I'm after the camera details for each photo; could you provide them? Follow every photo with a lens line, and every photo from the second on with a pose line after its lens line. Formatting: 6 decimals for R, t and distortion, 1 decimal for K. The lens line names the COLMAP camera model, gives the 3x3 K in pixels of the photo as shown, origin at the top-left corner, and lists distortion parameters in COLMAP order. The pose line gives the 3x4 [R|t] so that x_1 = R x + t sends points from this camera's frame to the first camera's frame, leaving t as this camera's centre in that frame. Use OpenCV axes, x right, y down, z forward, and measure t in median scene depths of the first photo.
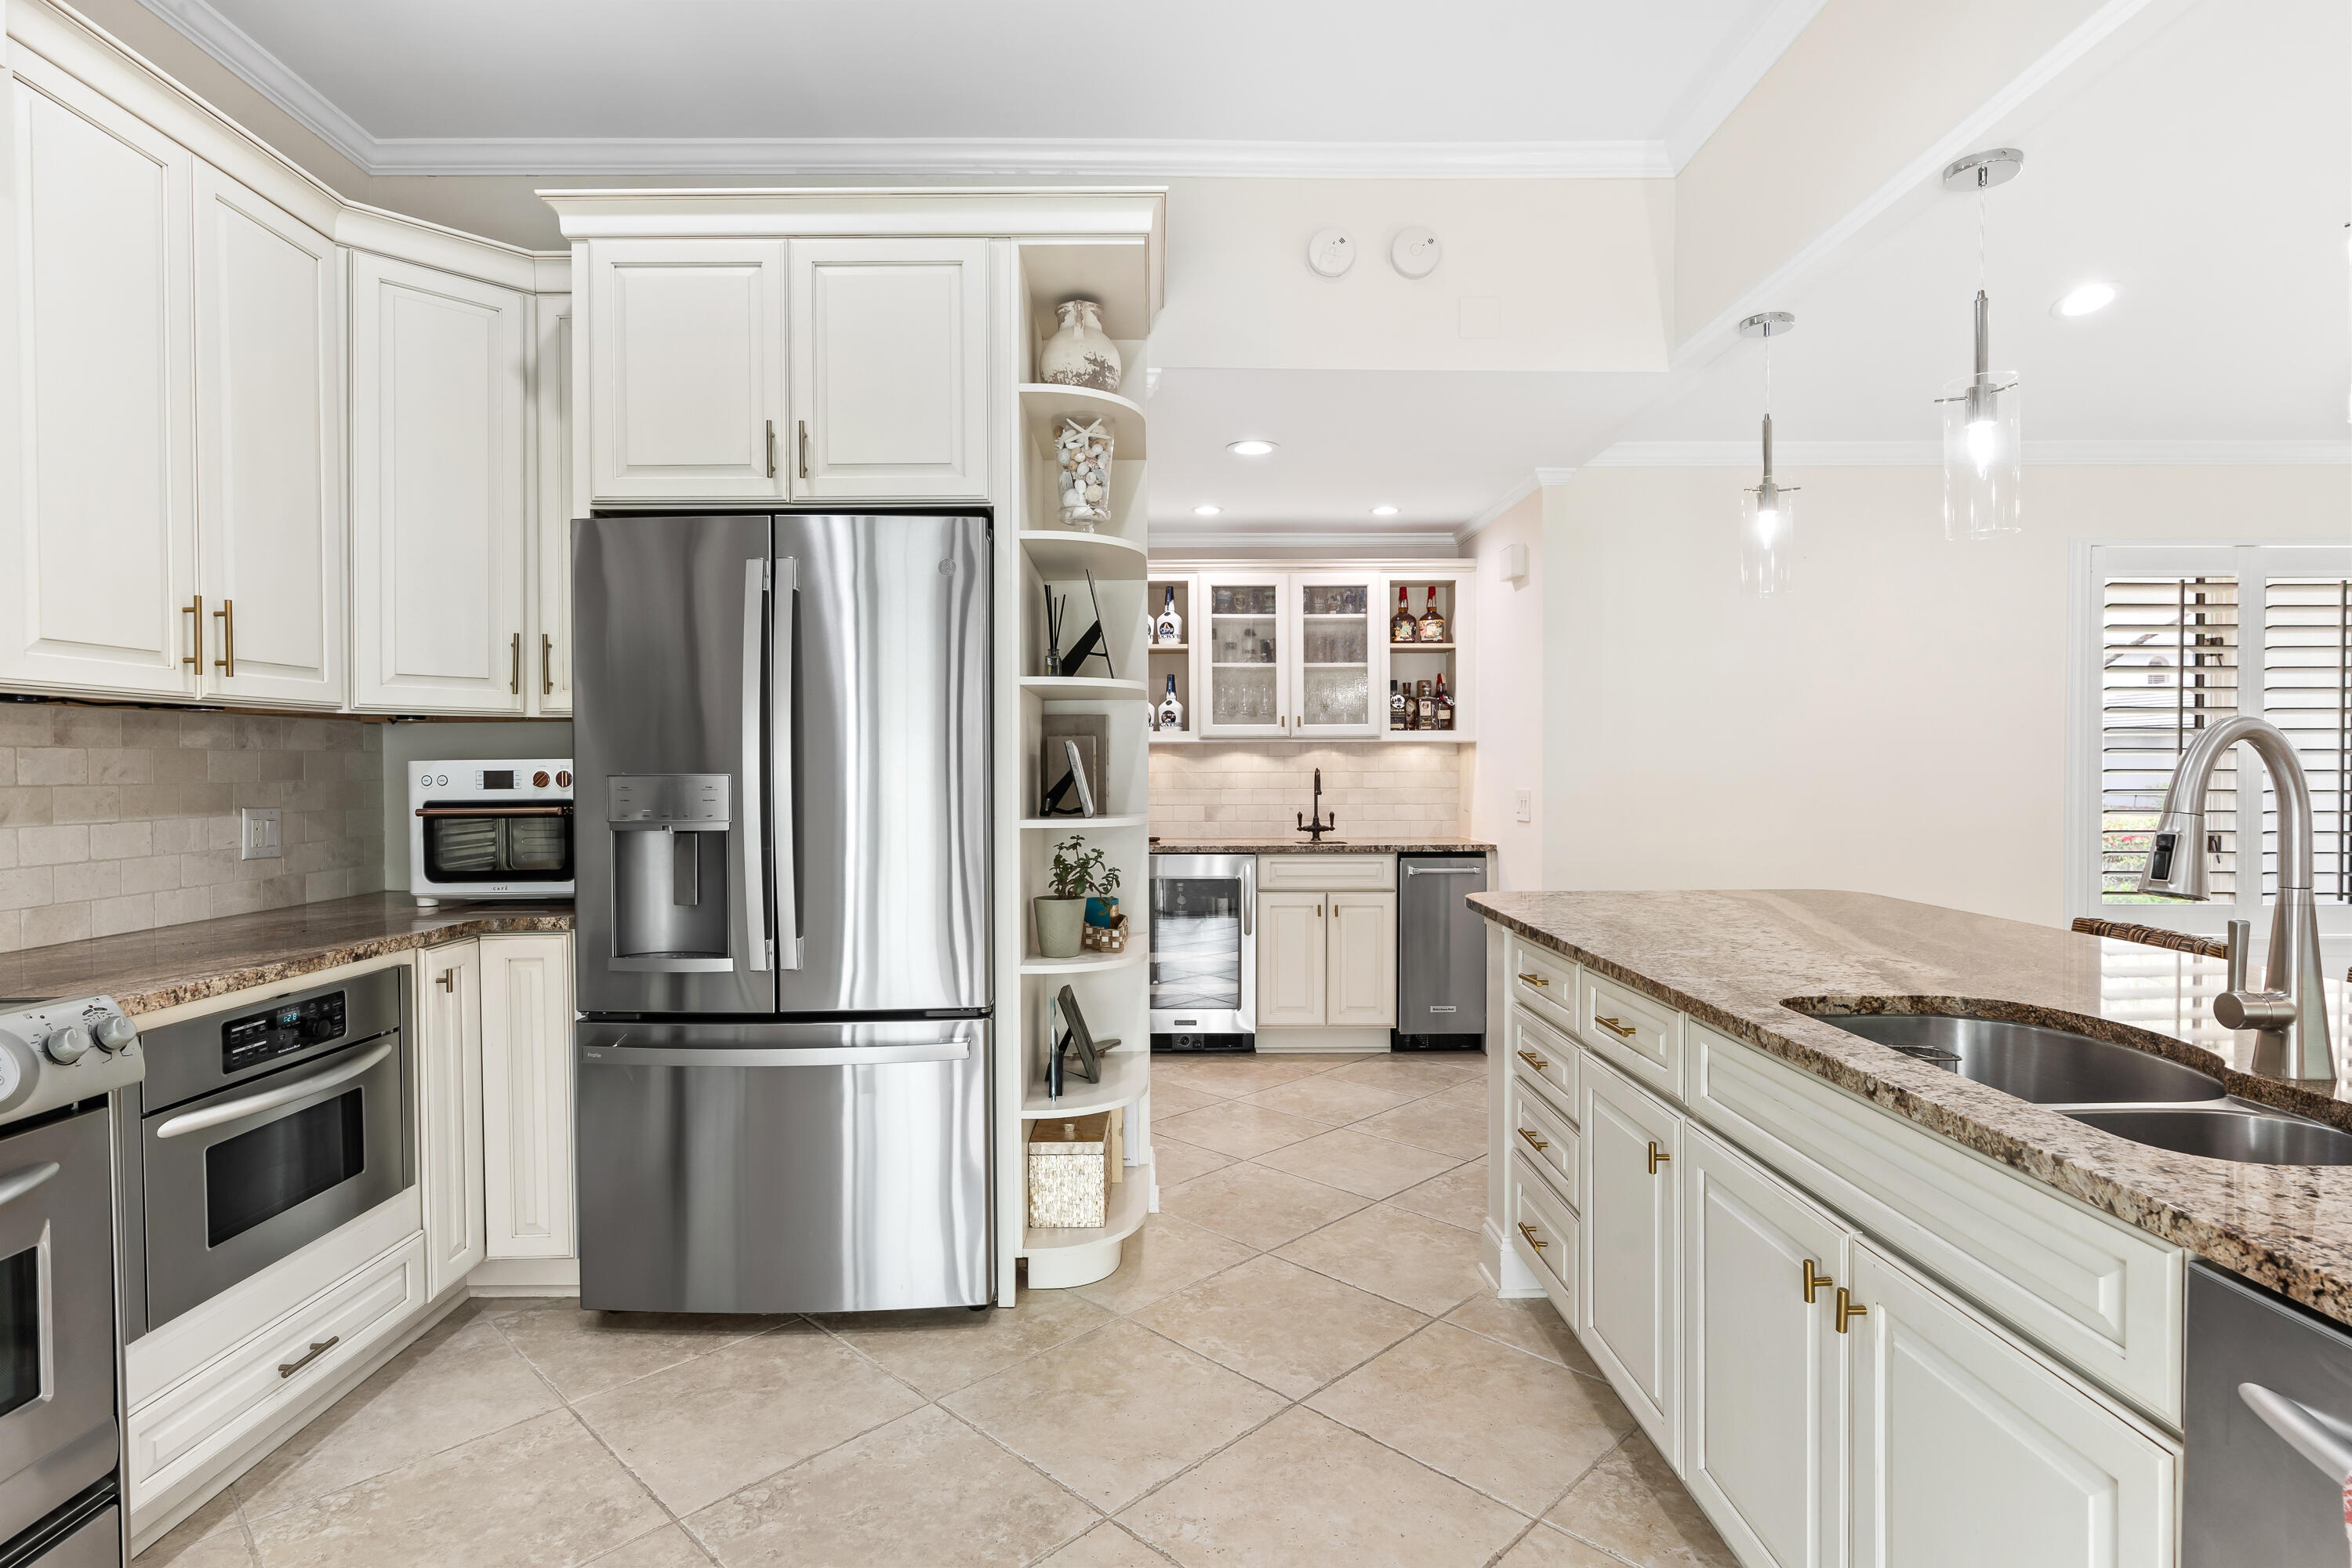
lens RADIAL K [[1196.1, 0, 1168.2], [0, 1196.1, 781.1], [0, 0, 1]] dist [0.000908, 0.000225]
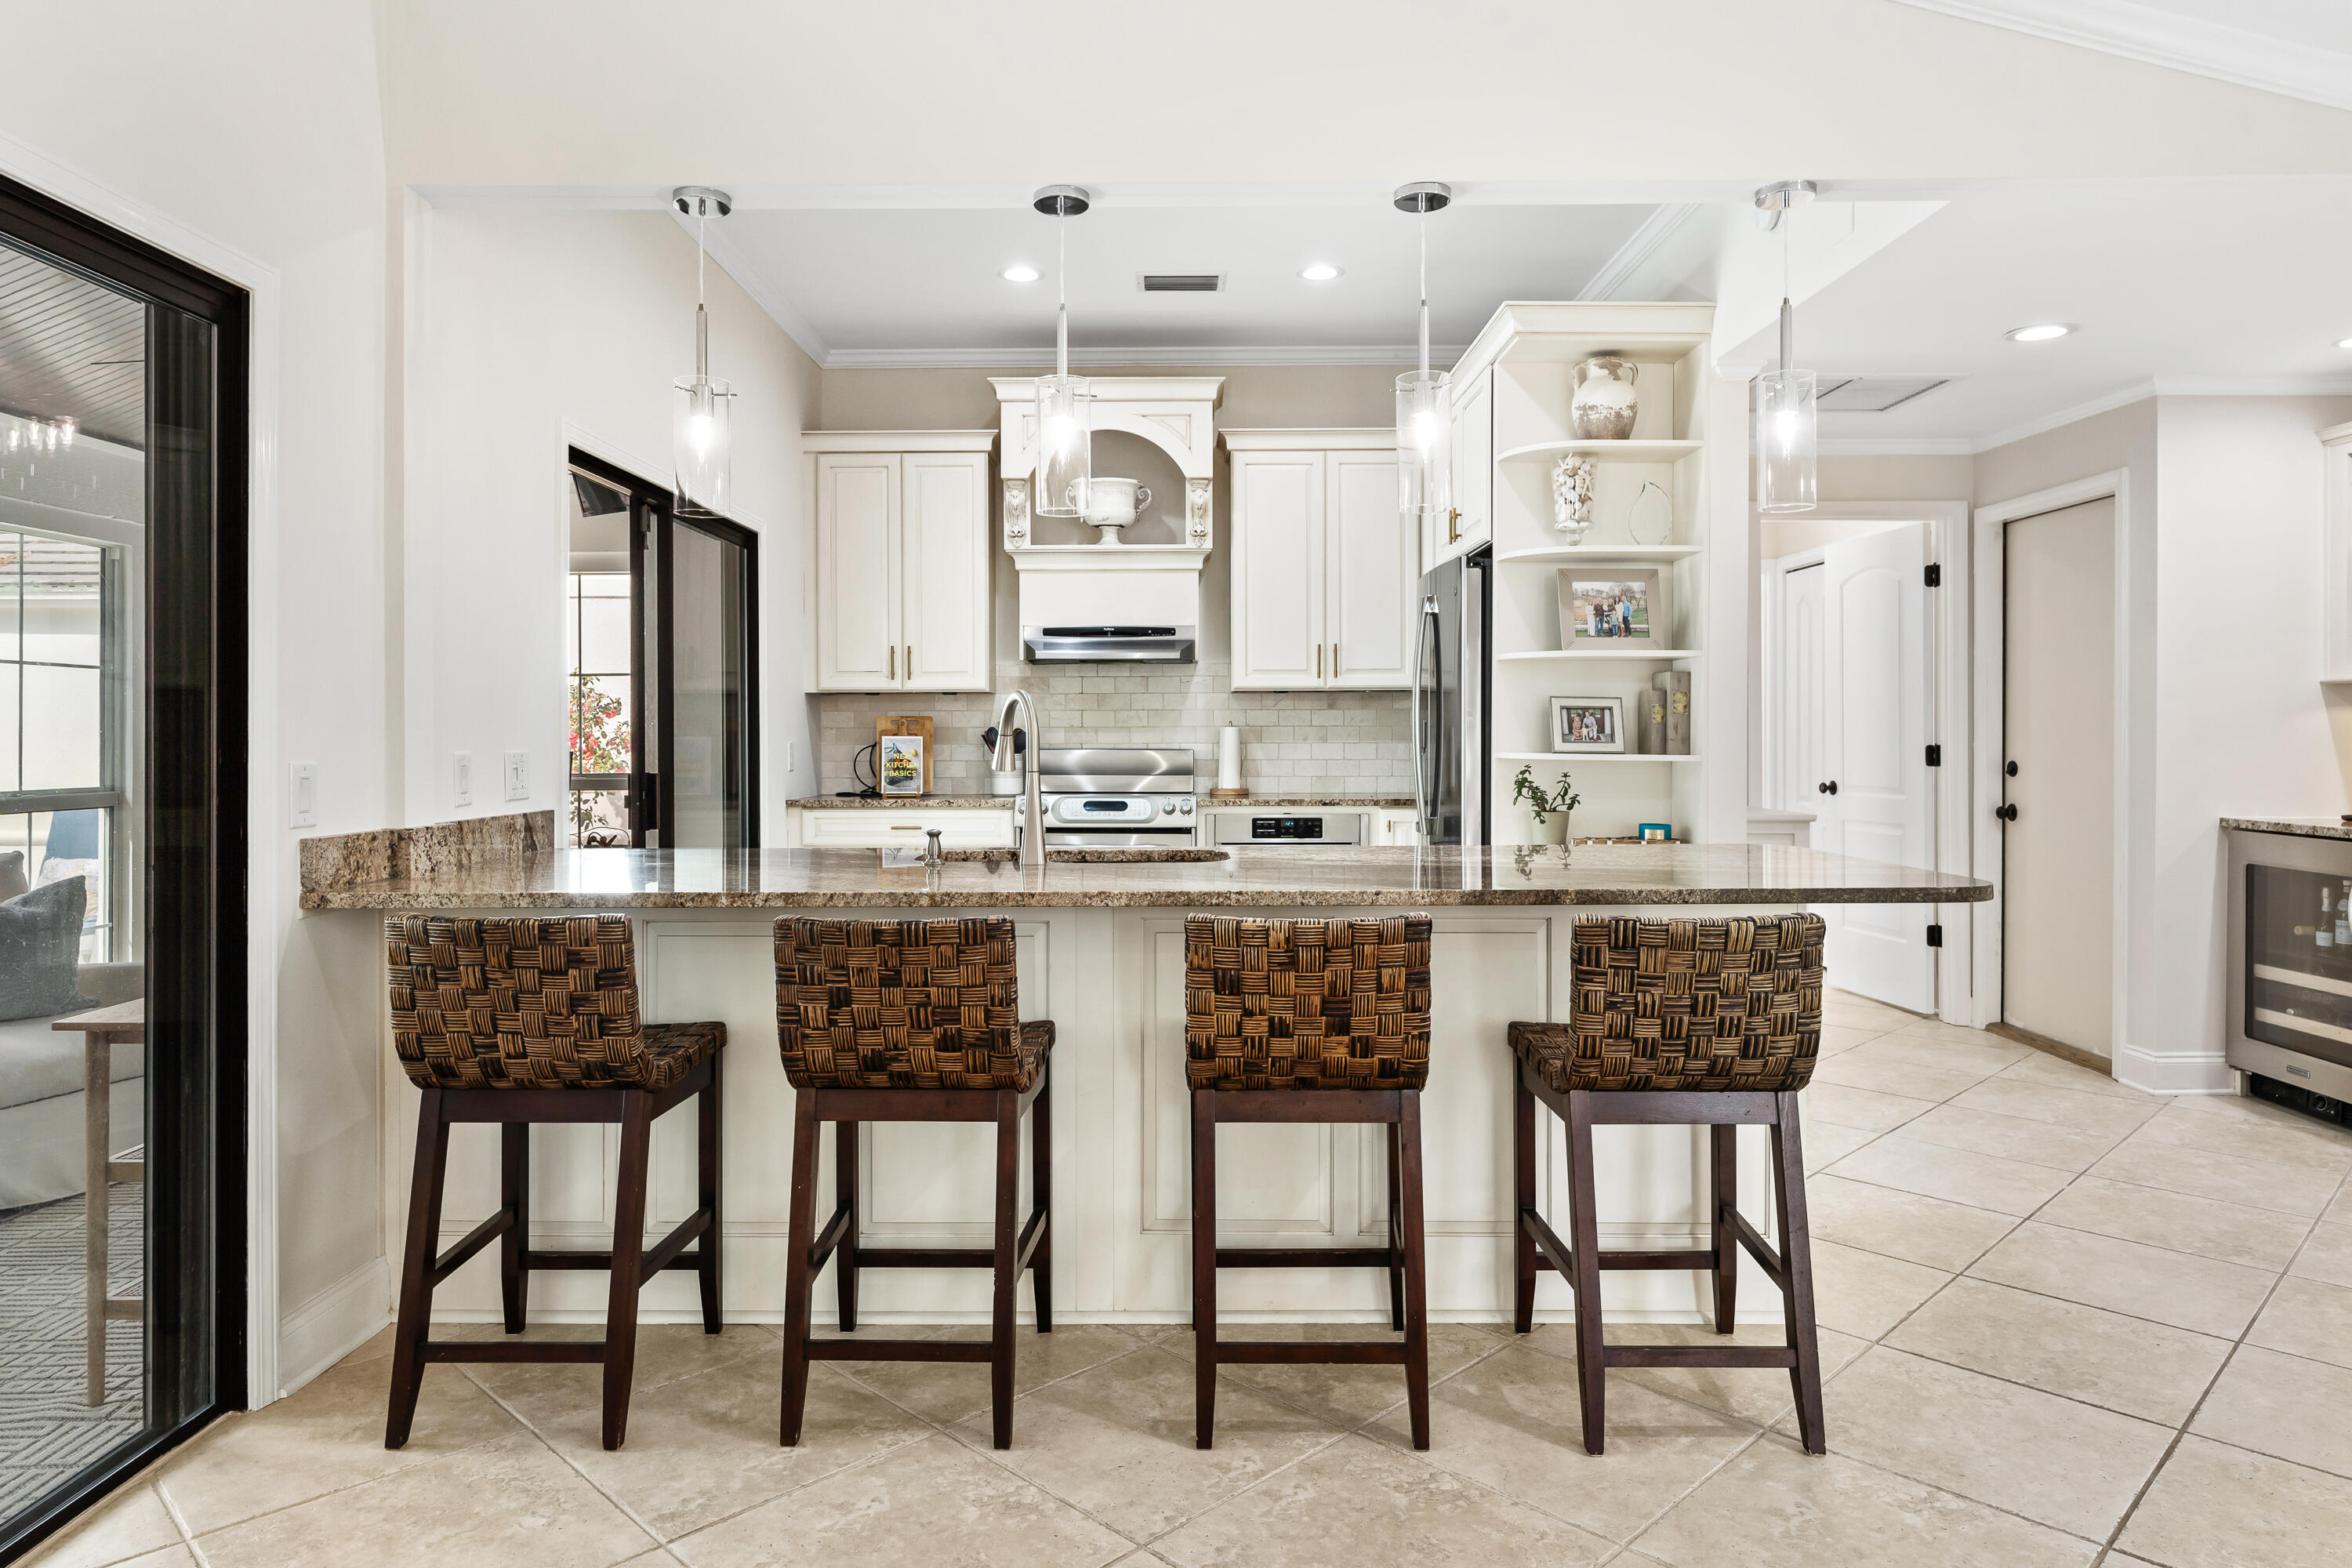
lens RADIAL K [[1449.4, 0, 1167.0], [0, 1449.4, 736.4], [0, 0, 1]] dist [-0.000088, 0.002228]
pose [[-0.013378, 0.008882, -0.999871, 0.838398], [-0.010392, 0.999905, 0.009021, 0.000547], [0.999857, 0.010512, -0.013284, 0.311760]]
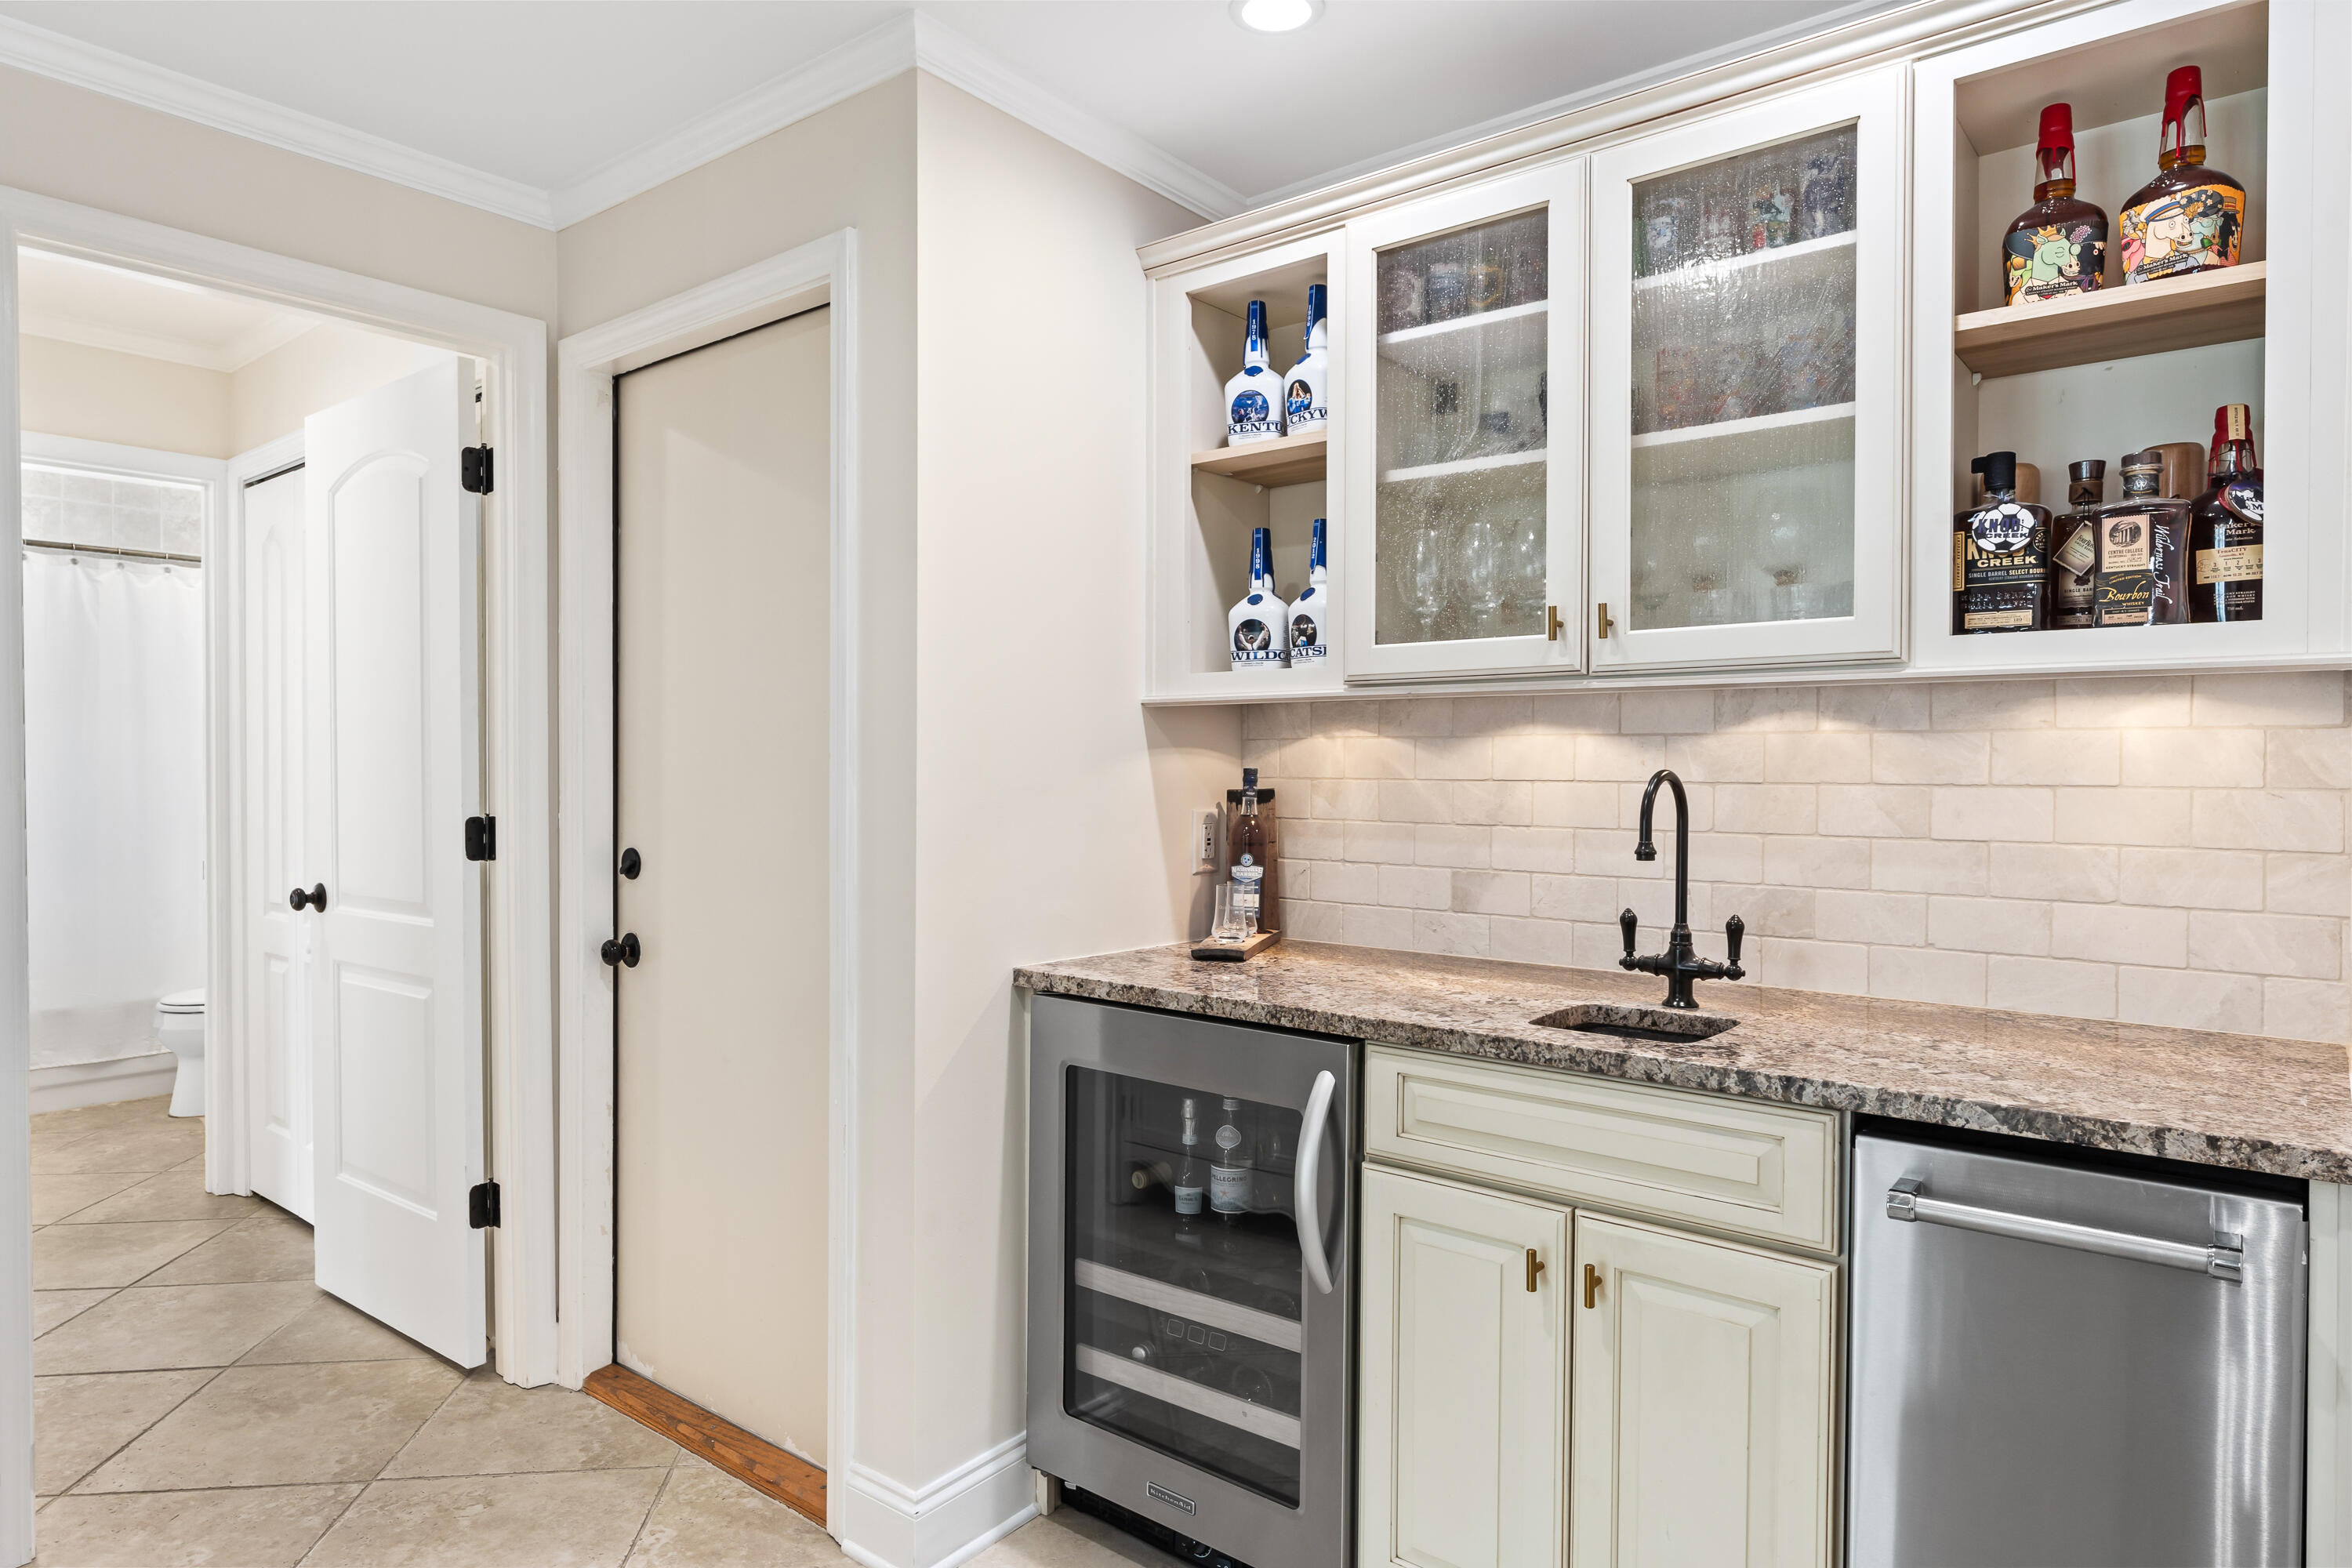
lens RADIAL K [[1404.3, 0, 1162.4], [0, 1404.3, 783.3], [0, 0, 1]] dist [-0.000767, 0.001283]
pose [[0.765893, 0.014526, -0.642804, 0.255061], [-0.013802, 0.999886, 0.006151, -0.008040], [0.642820, 0.004161, 0.766006, 0.643849]]
